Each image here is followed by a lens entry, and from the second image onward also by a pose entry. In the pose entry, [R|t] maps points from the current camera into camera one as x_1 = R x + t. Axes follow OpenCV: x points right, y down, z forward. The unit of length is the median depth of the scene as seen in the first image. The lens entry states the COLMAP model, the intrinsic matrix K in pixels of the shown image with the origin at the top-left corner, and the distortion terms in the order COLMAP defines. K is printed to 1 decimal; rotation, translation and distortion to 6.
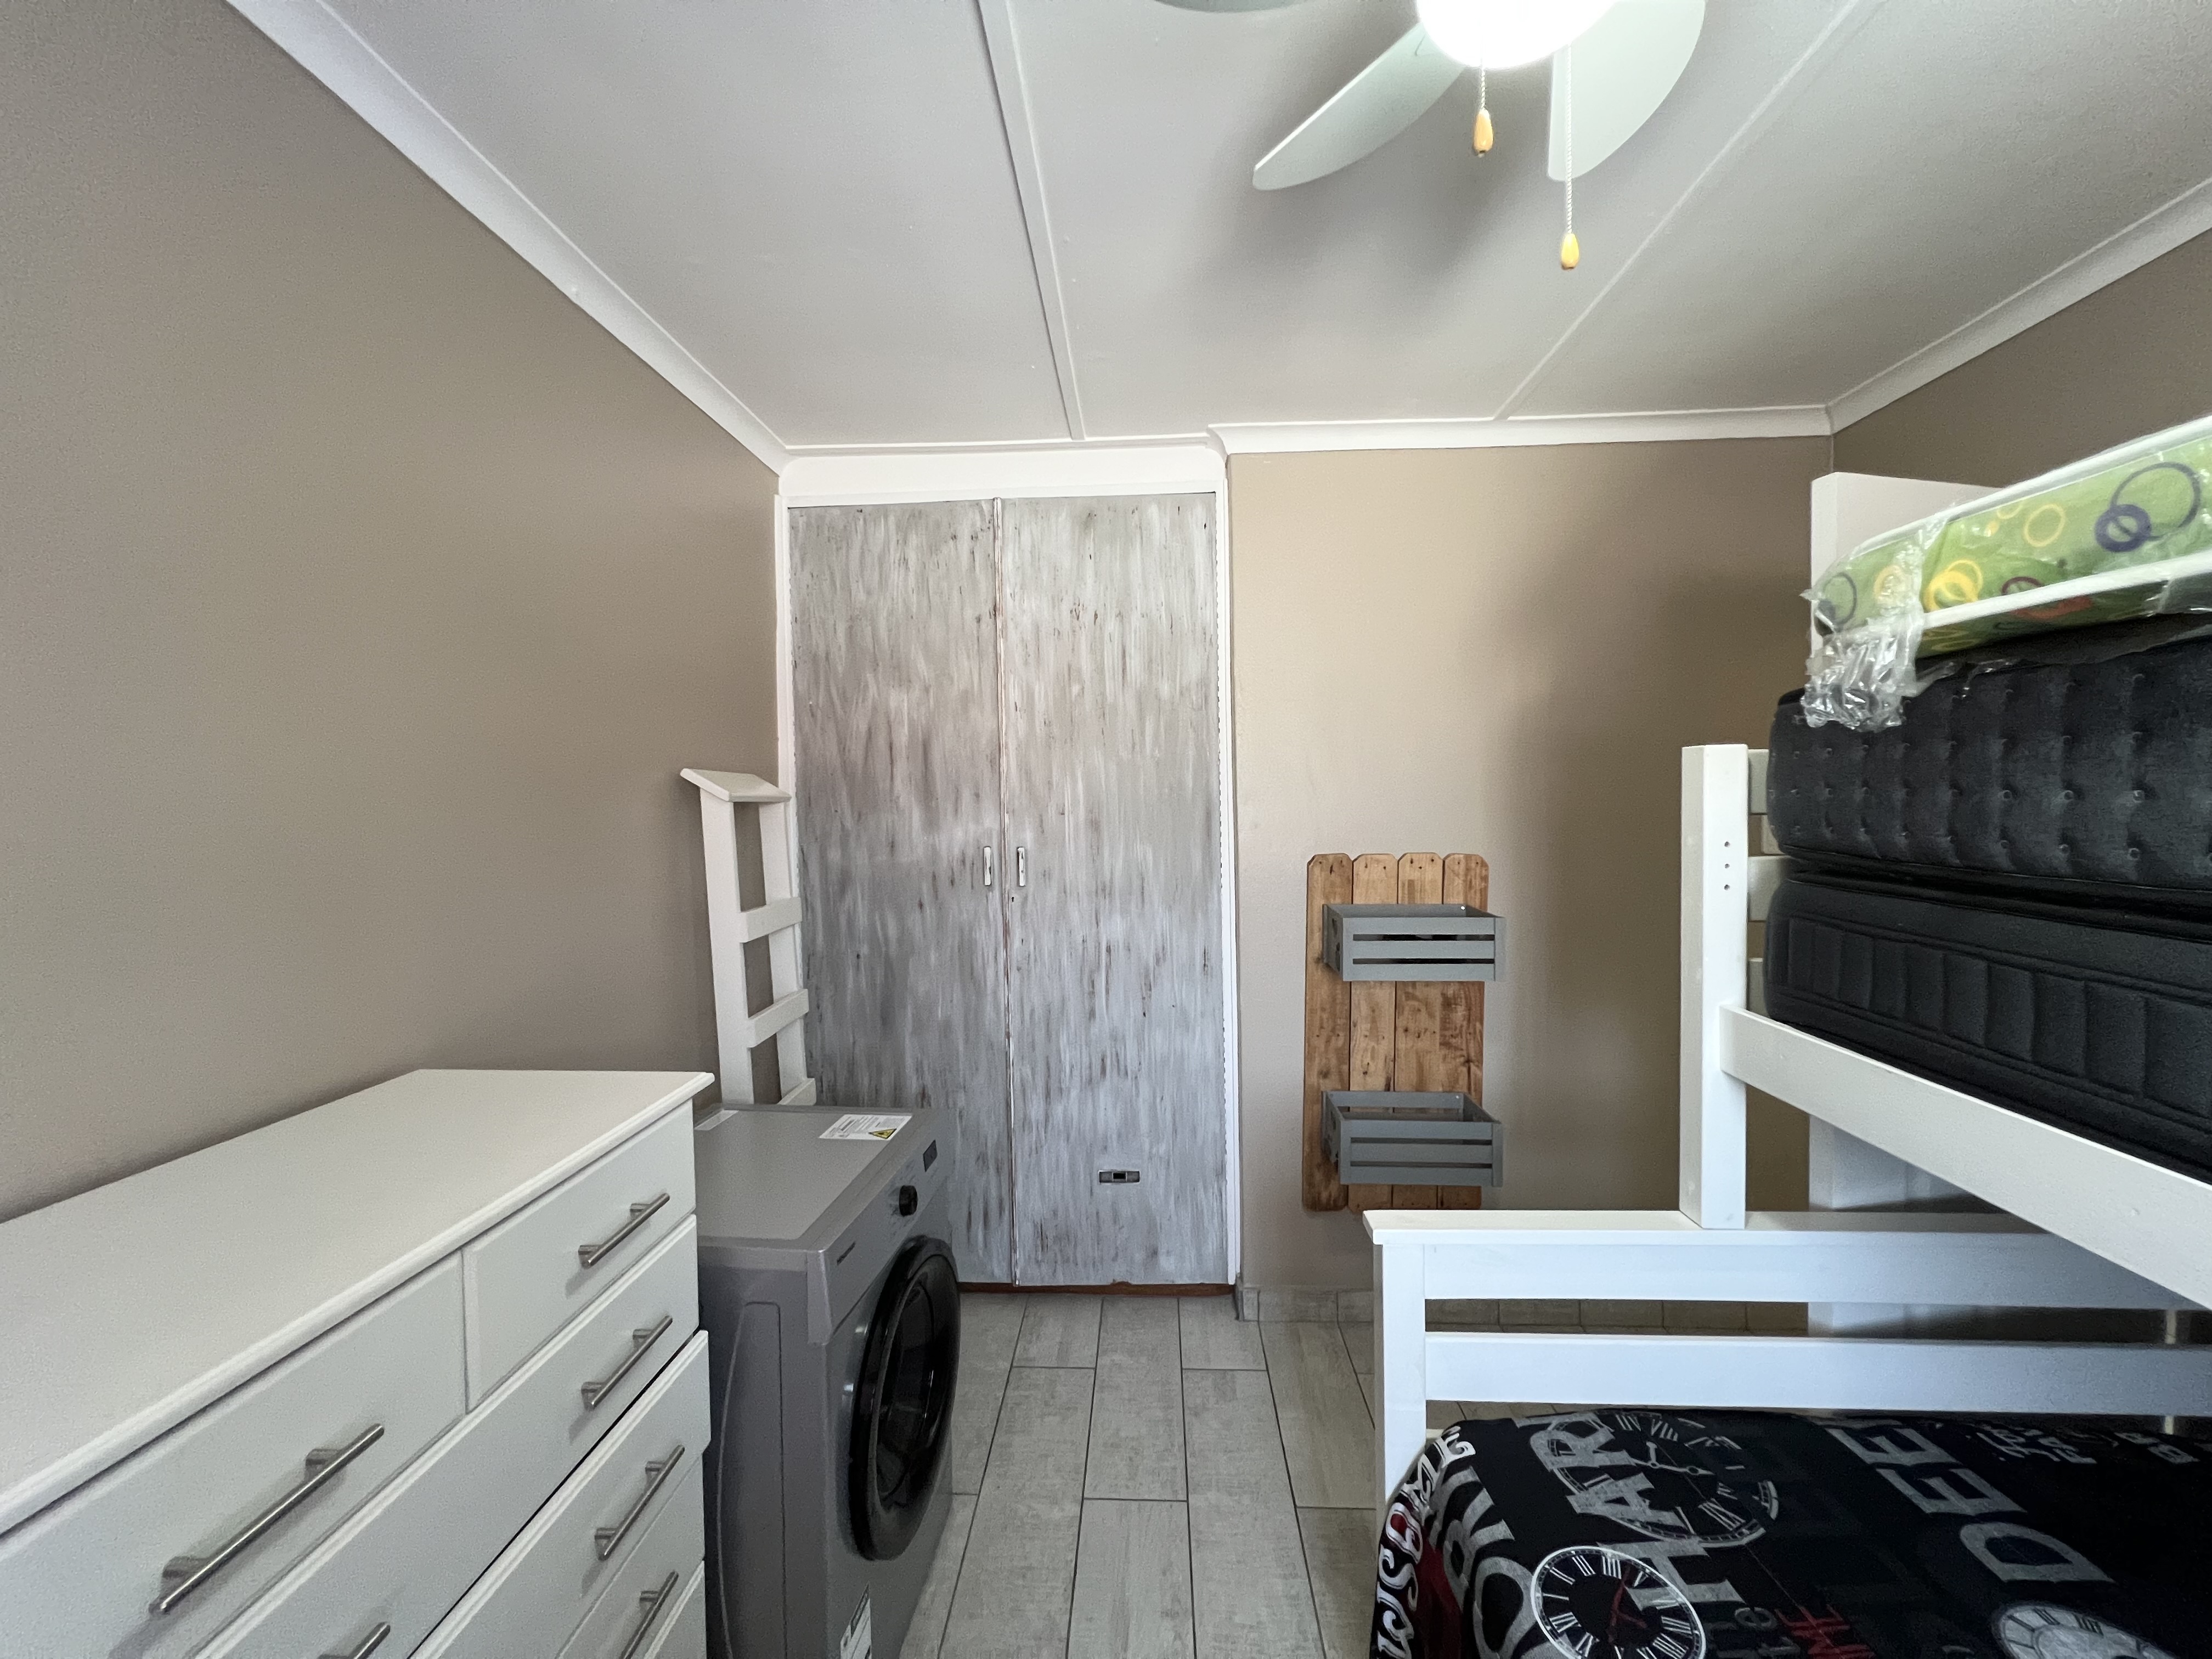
lens RADIAL K [[877.9, 0, 1108.6], [0, 877.9, 824.9], [0, 0, 1]] dist [-0.001763, 0.000155]
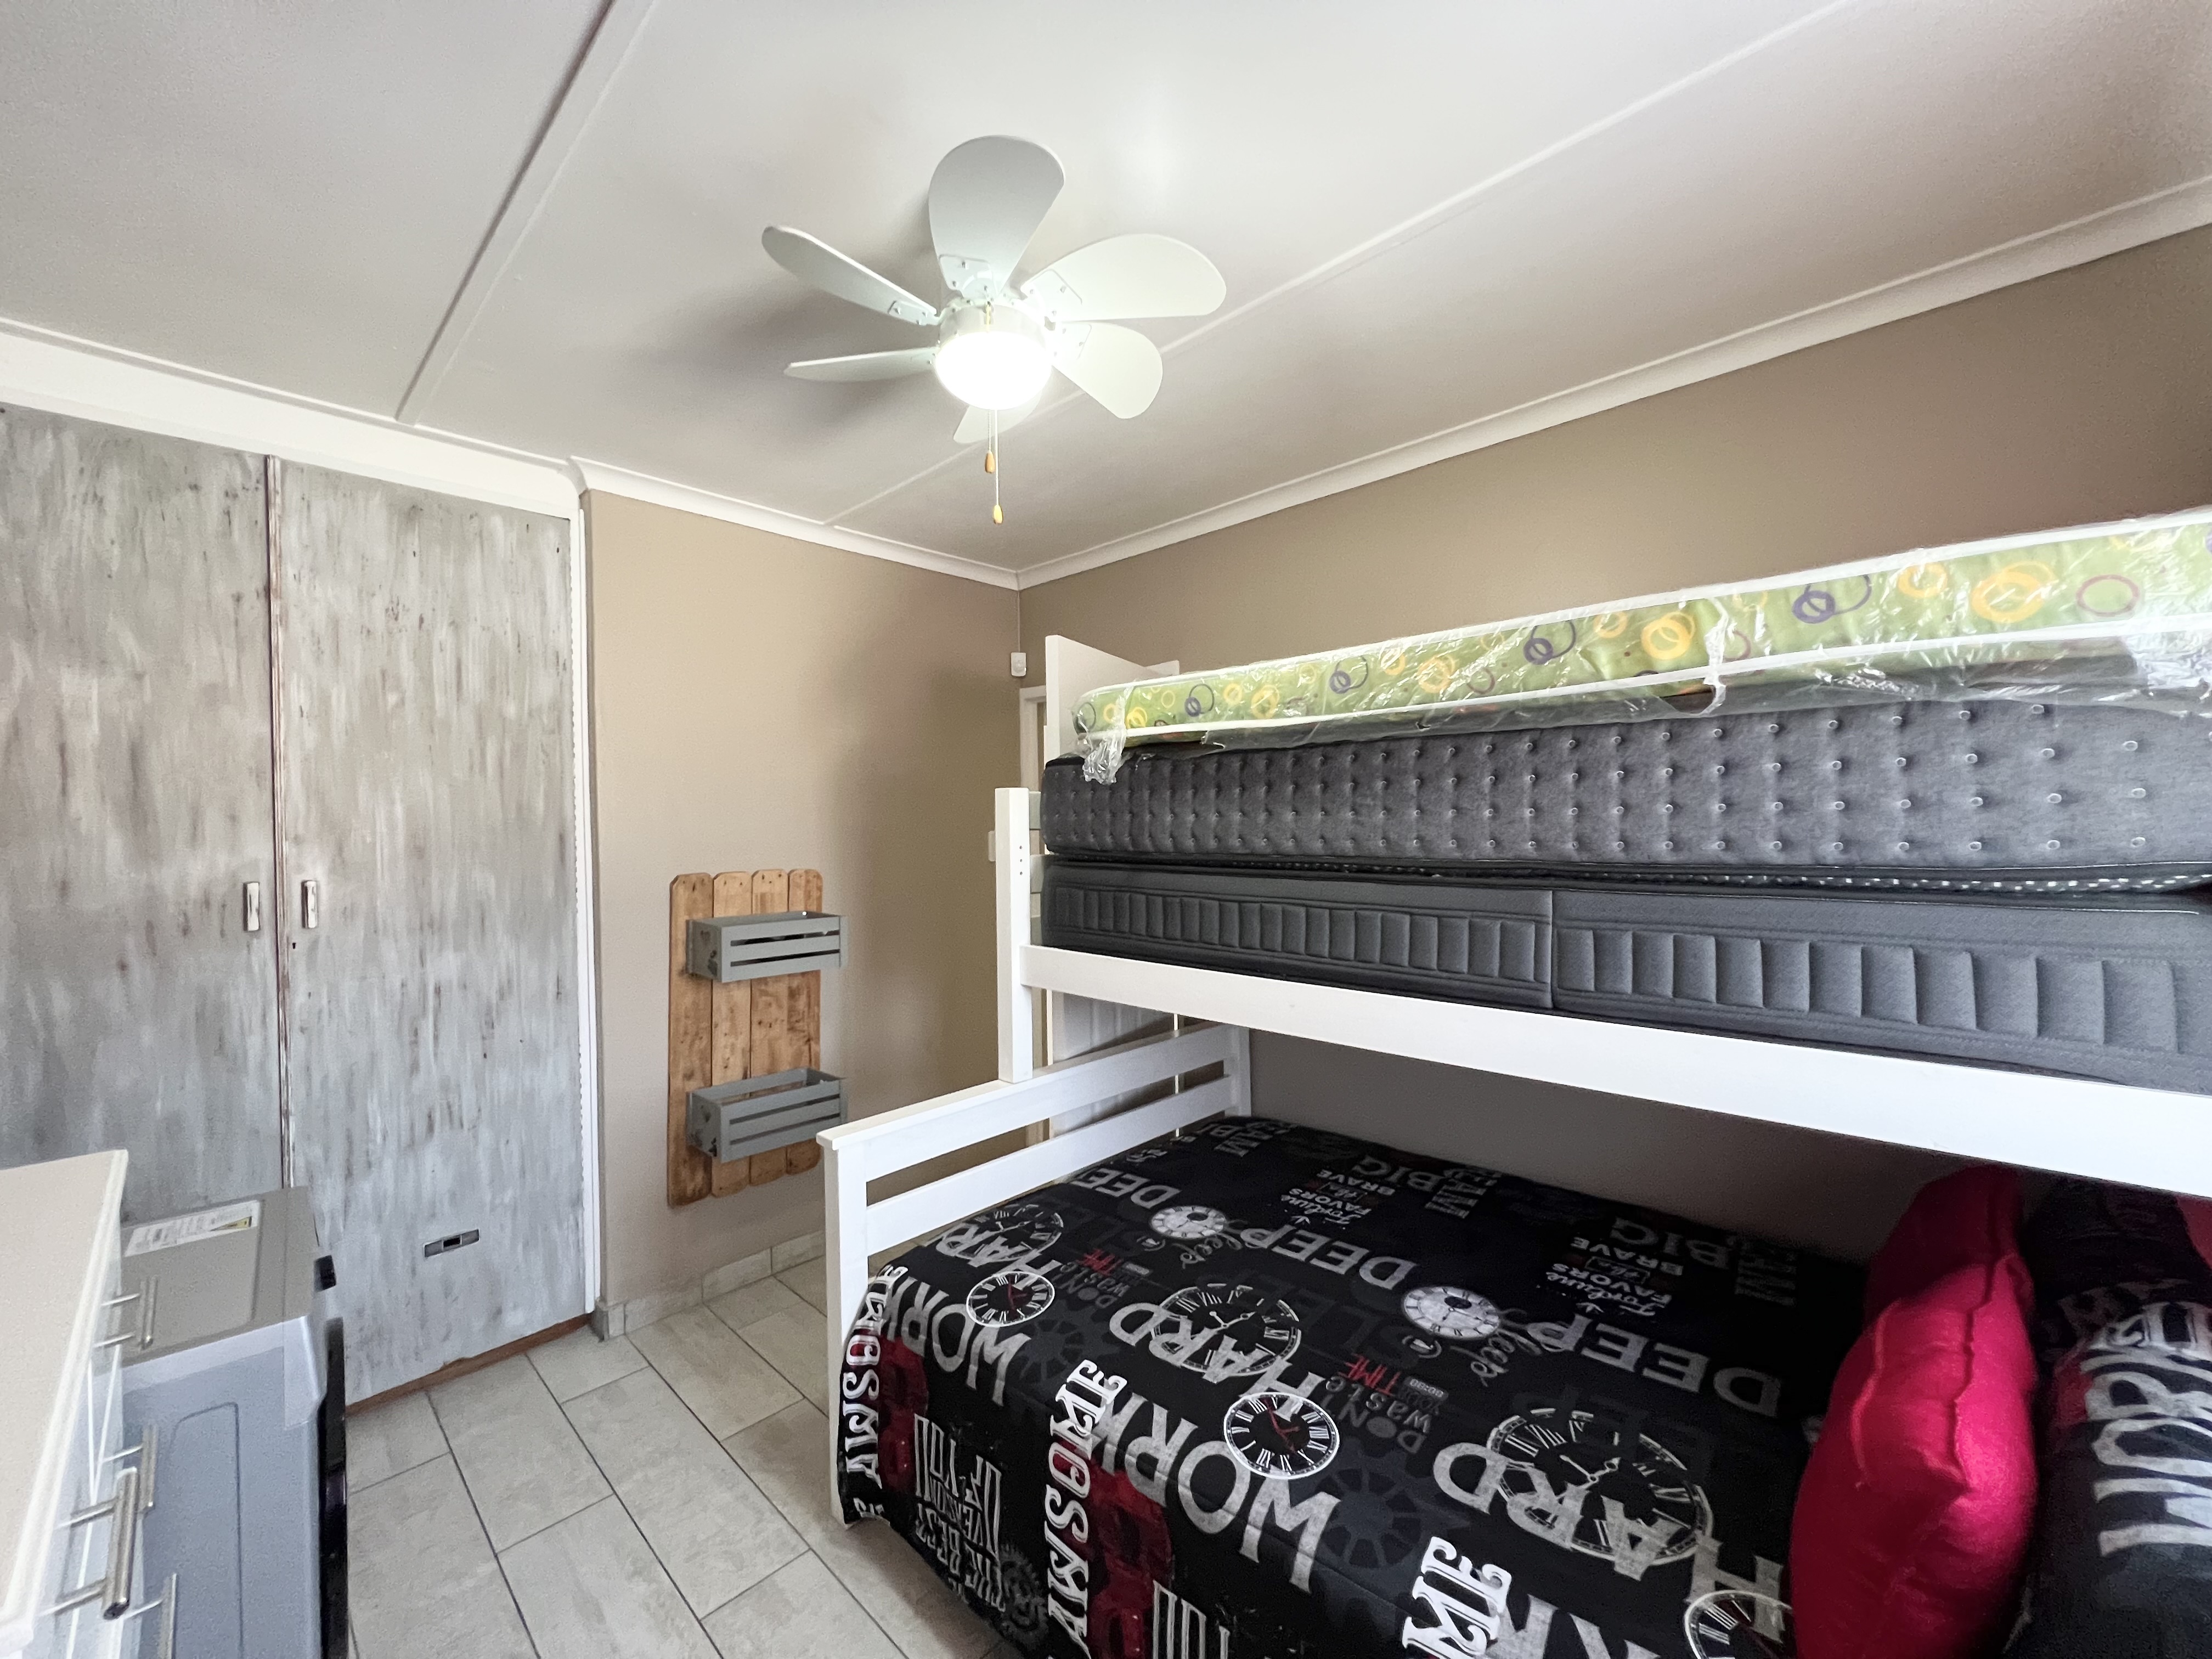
lens RADIAL K [[880.8, 0, 1105.5], [0, 880.8, 827.0], [0, 0, 1]] dist [-0.002001, 0.000528]
pose [[0.651603, 0.001117, 0.758559, -0.252382], [0.026153, 0.999371, -0.023938, 0.014795], [-0.758109, 0.035437, 0.651165, -0.118468]]
